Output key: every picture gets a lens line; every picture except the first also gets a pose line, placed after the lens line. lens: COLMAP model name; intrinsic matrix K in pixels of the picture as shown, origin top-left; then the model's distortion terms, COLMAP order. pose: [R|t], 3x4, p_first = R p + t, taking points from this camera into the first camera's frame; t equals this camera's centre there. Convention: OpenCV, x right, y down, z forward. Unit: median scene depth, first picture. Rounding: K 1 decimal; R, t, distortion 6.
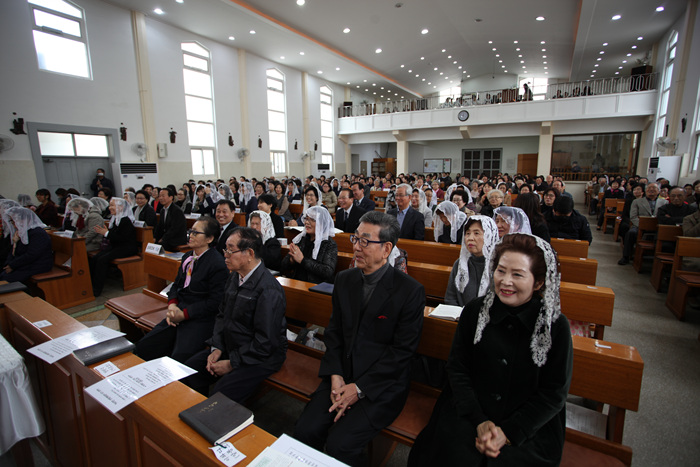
lens RADIAL K [[339.5, 0, 348.0], [0, 339.5, 233.0], [0, 0, 1]] dist [-0.071455, 0.028874]
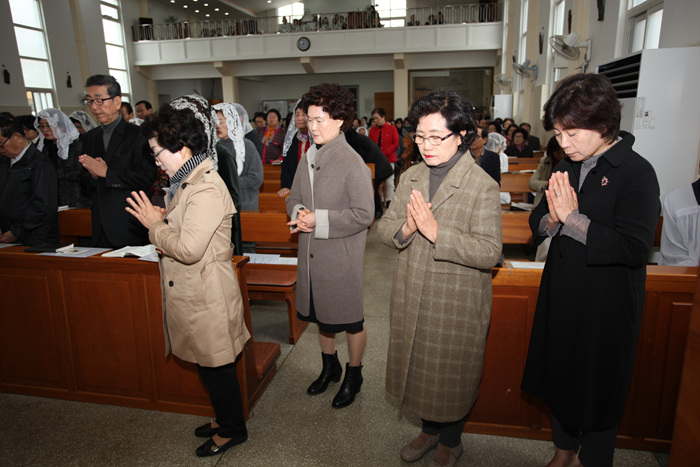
lens RADIAL K [[491.3, 0, 350.0], [0, 491.3, 233.5], [0, 0, 1]] dist [-0.050973, 0.060111]
pose [[0.936314, -0.093456, 0.338499, 0.018804], [0.076709, 0.995090, 0.062550, 0.032059], [-0.342683, -0.032600, 0.938885, -0.143223]]
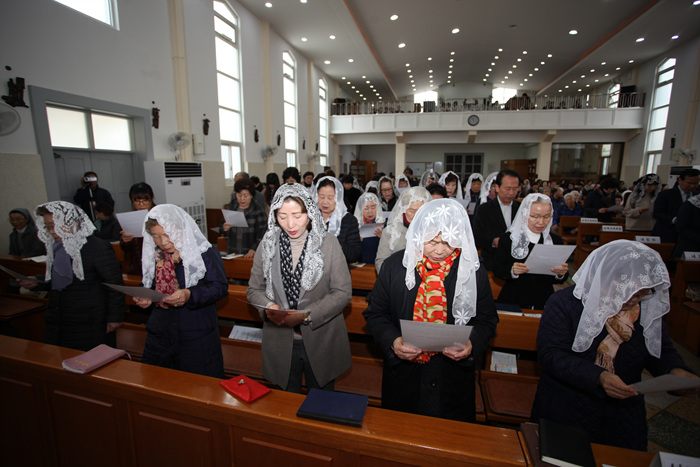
lens RADIAL K [[339.5, 0, 348.0], [0, 339.5, 233.0], [0, 0, 1]] dist [-0.071455, 0.028874]
pose [[0.954981, -0.044984, 0.293237, -0.359100], [0.046661, 0.998910, 0.001276, -0.035218], [-0.292974, 0.012464, 0.956039, 0.171876]]
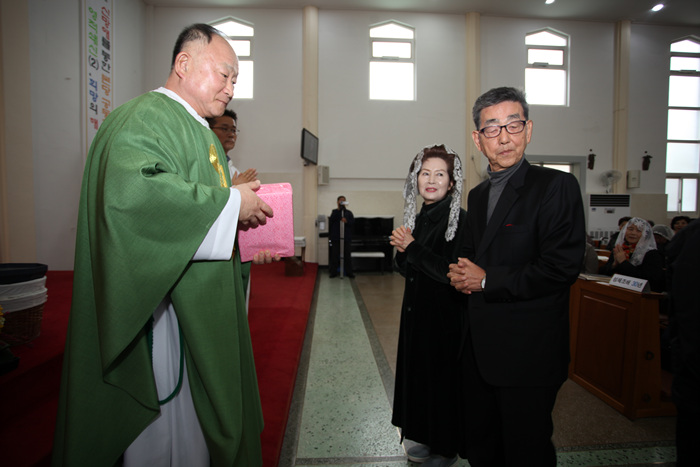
lens RADIAL K [[339.5, 0, 348.0], [0, 339.5, 233.0], [0, 0, 1]] dist [-0.071455, 0.028874]
pose [[0.571286, 0.055796, -0.818853, -0.228568], [-0.161420, 0.985839, -0.045444, 0.019282], [0.804721, 0.158141, 0.572202, 0.011282]]
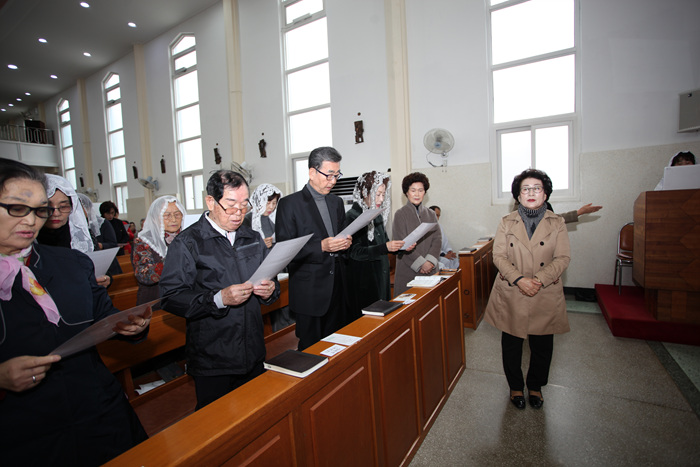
lens RADIAL K [[339.5, 0, 348.0], [0, 339.5, 233.0], [0, 0, 1]] dist [-0.071455, 0.028874]
pose [[-0.002748, 0.087142, -0.996192, 0.267200], [-0.147145, 0.985317, 0.086597, -0.208368], [0.989111, 0.146823, 0.010115, 1.172834]]
